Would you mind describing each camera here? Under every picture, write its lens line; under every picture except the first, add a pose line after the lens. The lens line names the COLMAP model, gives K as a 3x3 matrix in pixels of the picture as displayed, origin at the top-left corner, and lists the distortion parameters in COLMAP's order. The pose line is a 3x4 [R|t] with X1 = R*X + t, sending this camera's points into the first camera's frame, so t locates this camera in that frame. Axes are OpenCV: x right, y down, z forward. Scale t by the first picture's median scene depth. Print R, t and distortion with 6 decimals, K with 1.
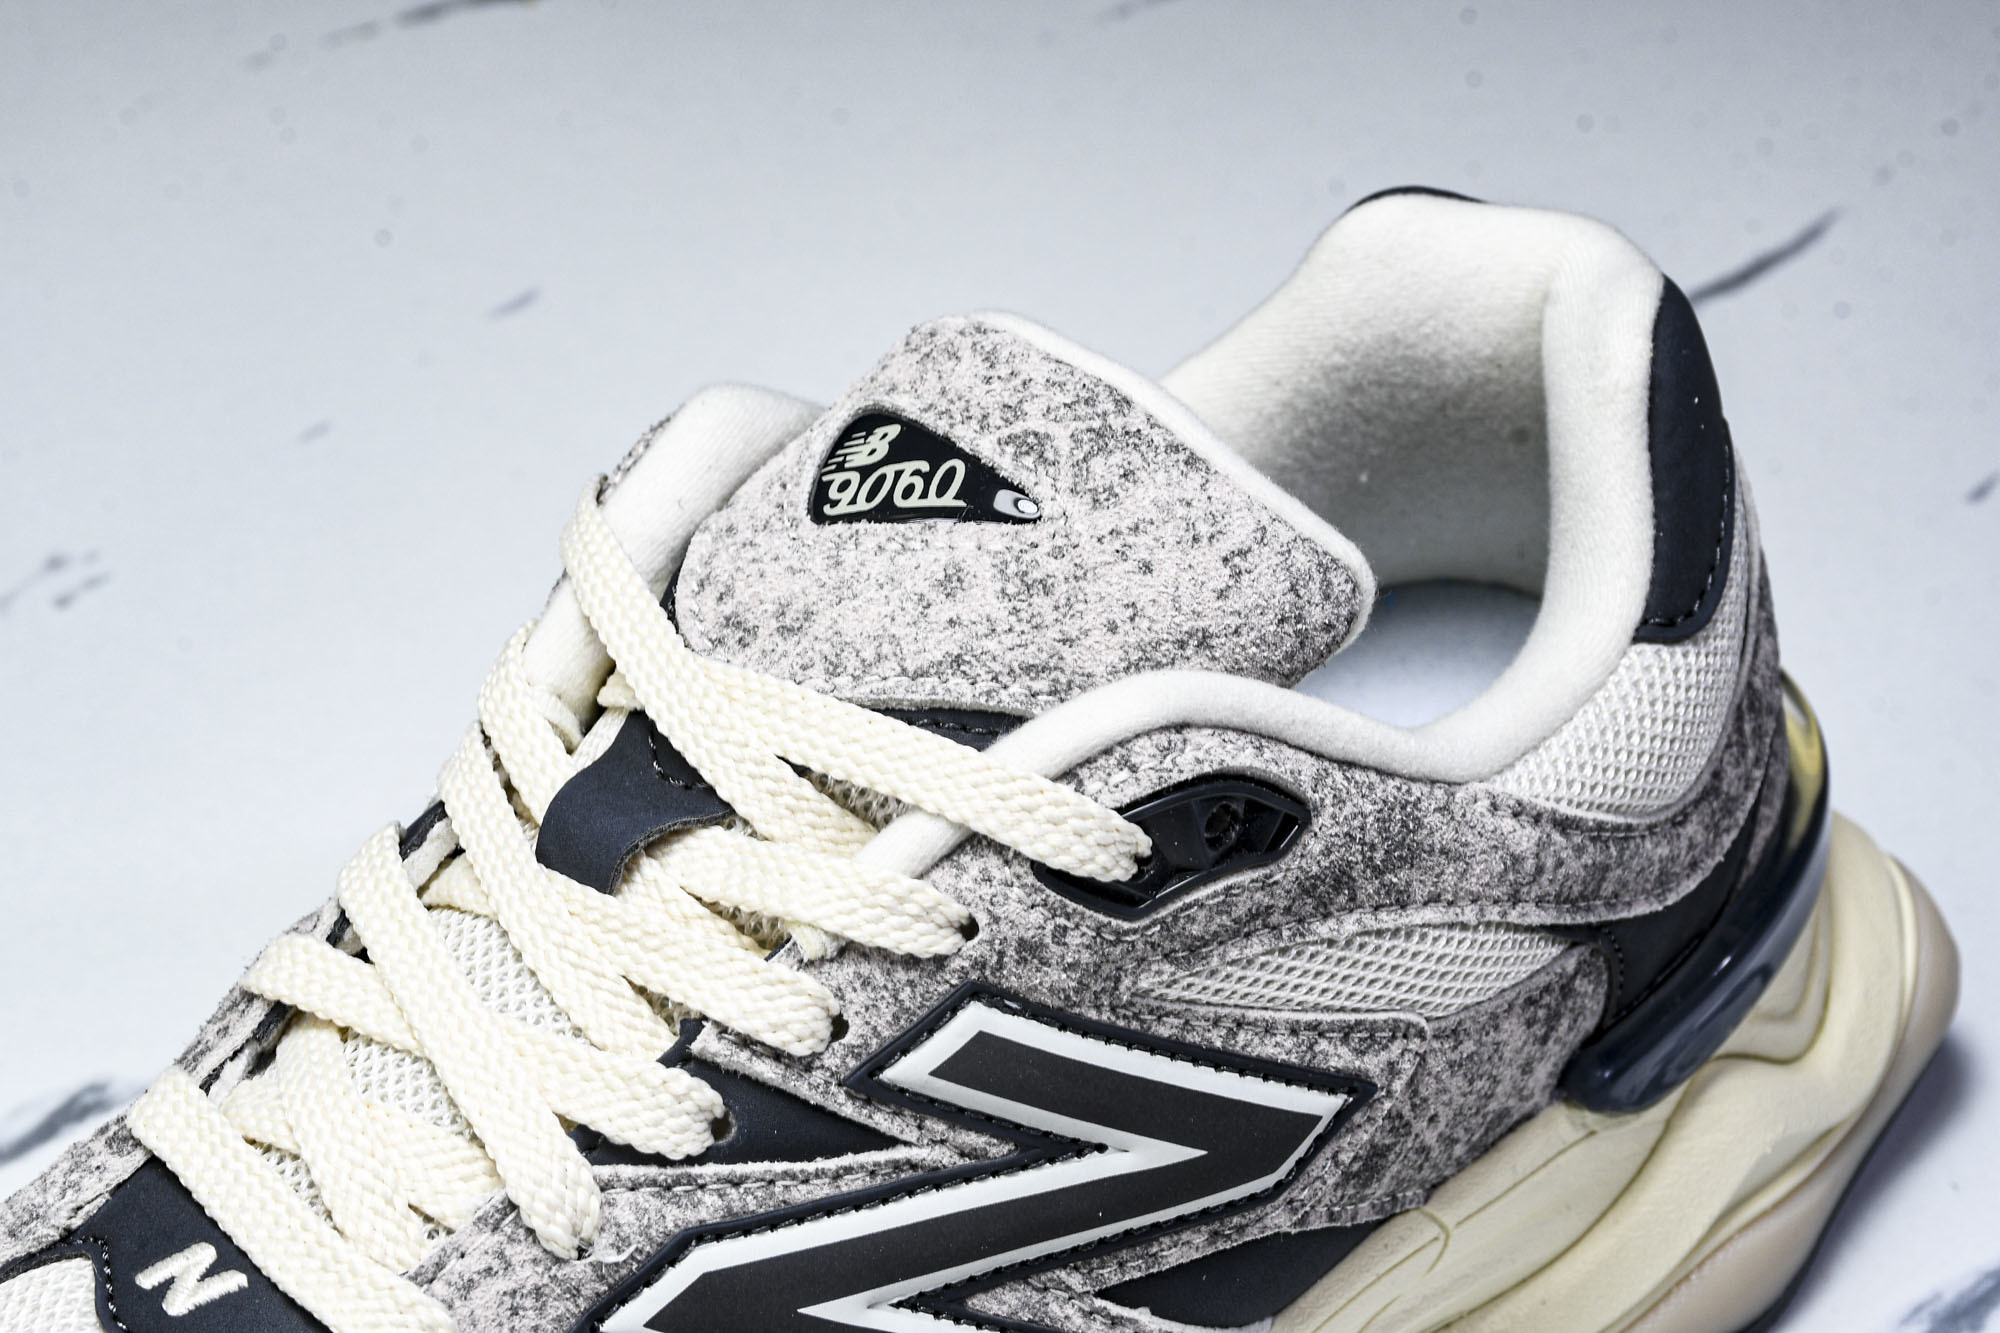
lens RADIAL K [[5487.5, 0, 947.7], [0, 5487.5, 681.5], [0, 0, 1]] dist [0.469228, 0.000000]
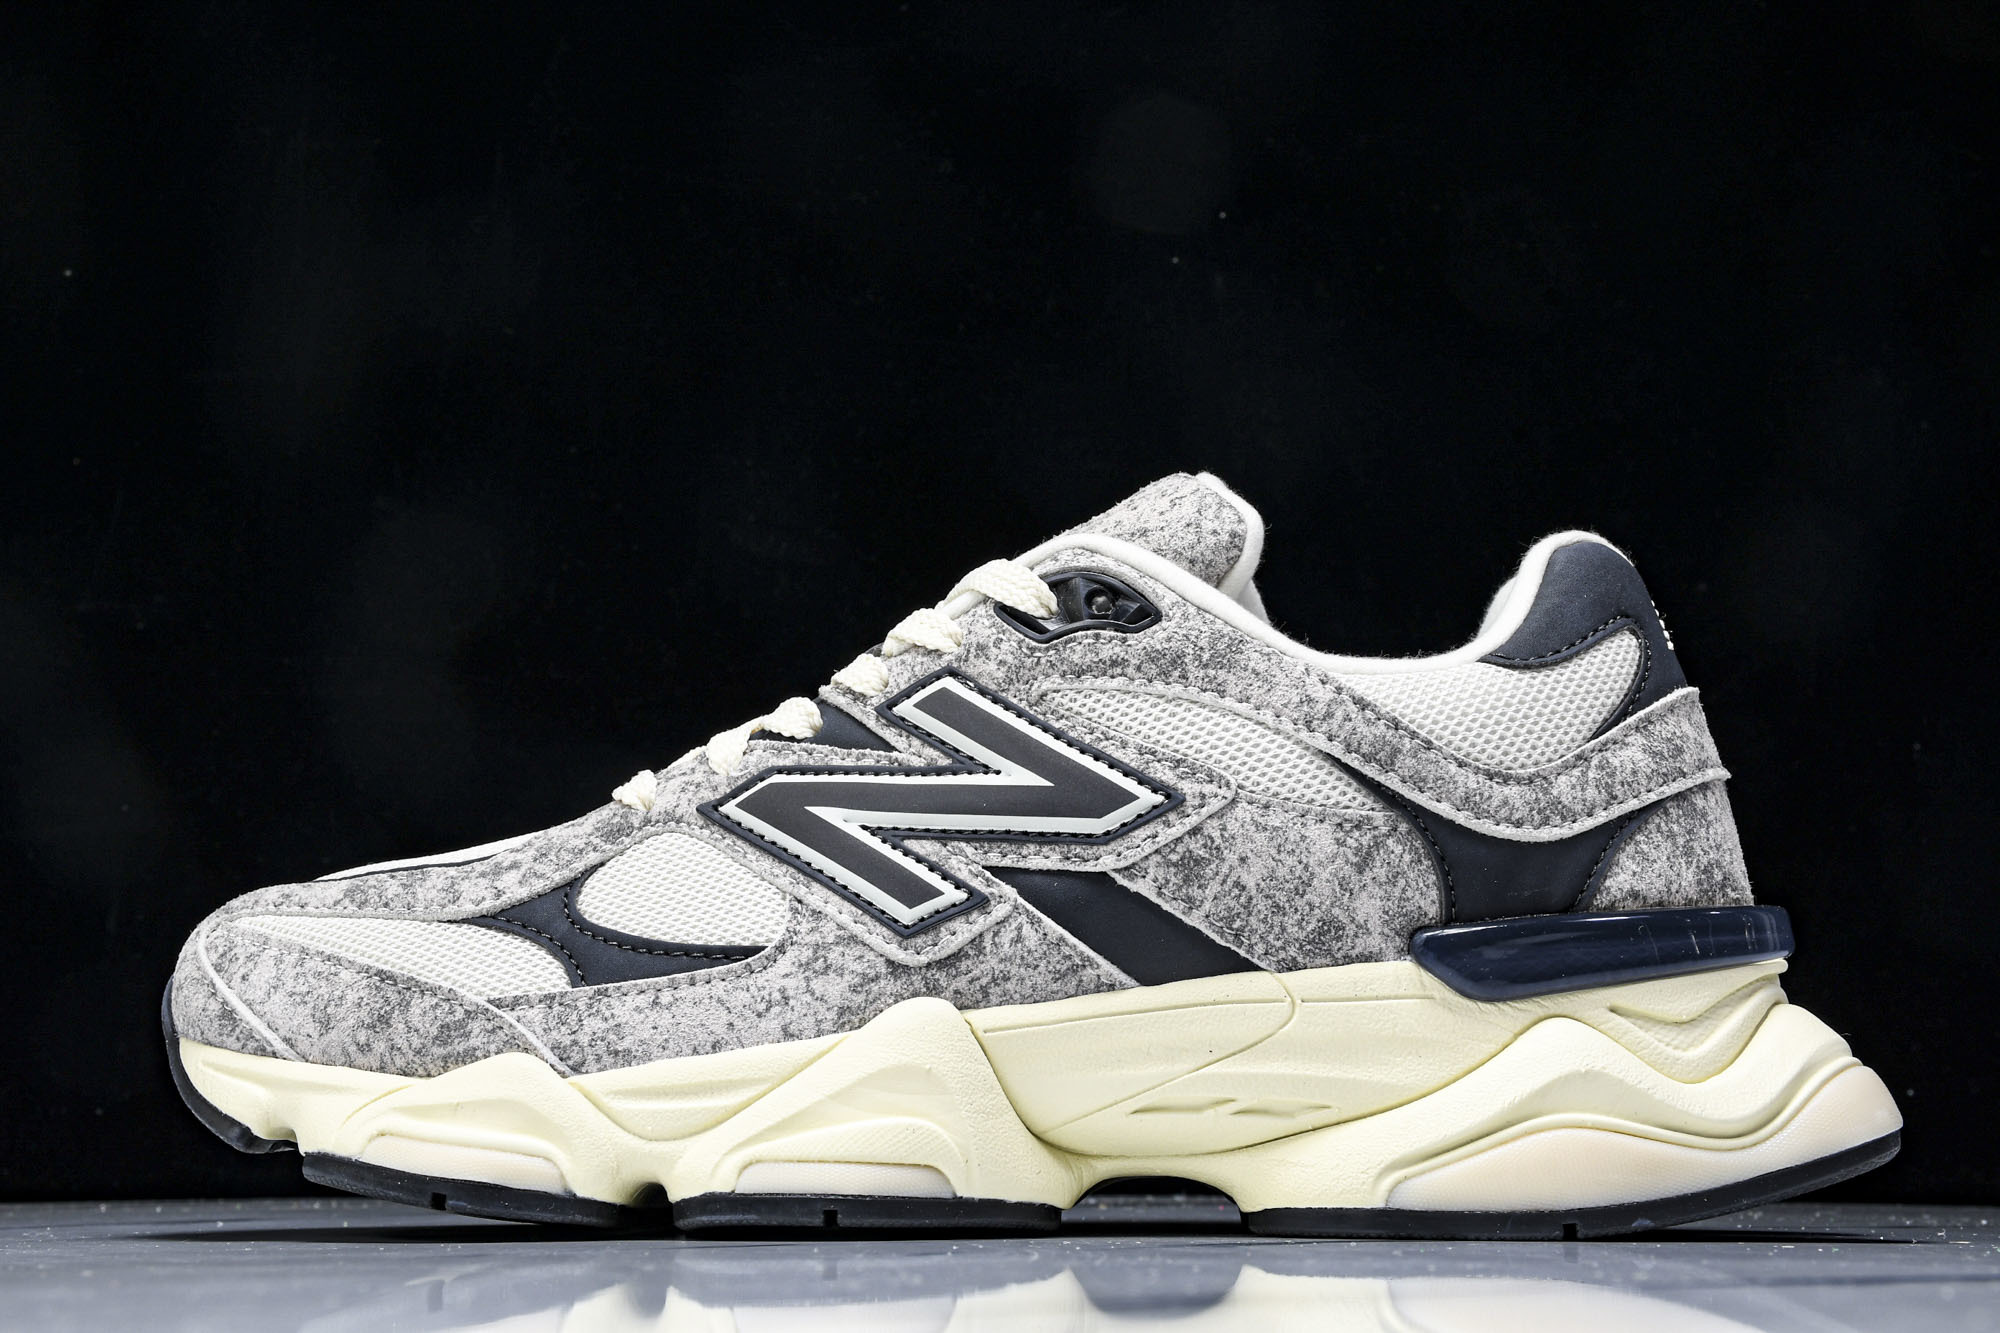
lens RADIAL K [[3322.4, 0, 995.9], [0, 3322.4, 631.7], [0, 0, 1]] dist [0.131251, 0.000000]
pose [[0.704233, -0.107889, -0.701723, 0.768167], [-0.412502, 0.742262, -0.528100, 0.606143], [0.577839, 0.661368, 0.478221, 0.471561]]
